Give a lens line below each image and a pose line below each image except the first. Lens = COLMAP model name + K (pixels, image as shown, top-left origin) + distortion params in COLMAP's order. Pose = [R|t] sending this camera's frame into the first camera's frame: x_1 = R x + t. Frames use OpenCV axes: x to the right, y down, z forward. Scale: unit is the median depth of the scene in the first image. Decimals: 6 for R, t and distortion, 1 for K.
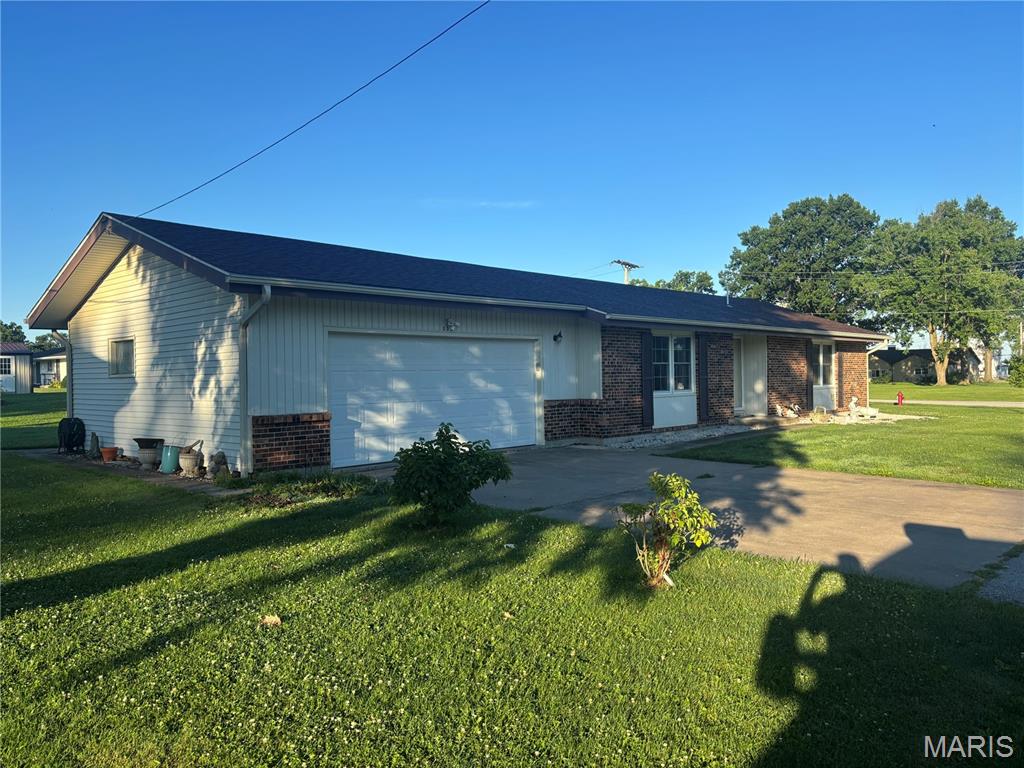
lens RADIAL K [[769.2, 0, 512.0], [0, 769.2, 384.0], [0, 0, 1]] dist [0.004271, 0.047595]
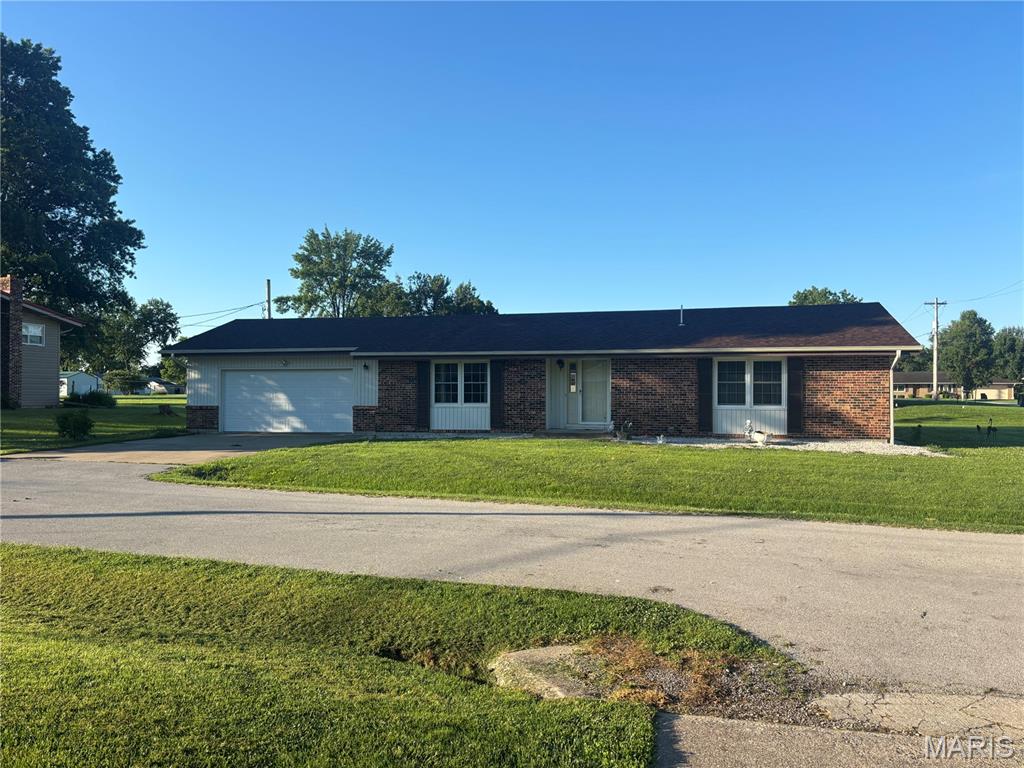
lens RADIAL K [[769.2, 0, 512.0], [0, 769.2, 384.0], [0, 0, 1]] dist [0.004271, 0.047595]
pose [[0.456018, 0.006889, -0.889944, 1.473824], [-0.020546, 0.999785, -0.002788, -0.024496], [0.889734, 0.019556, 0.456061, 0.496730]]
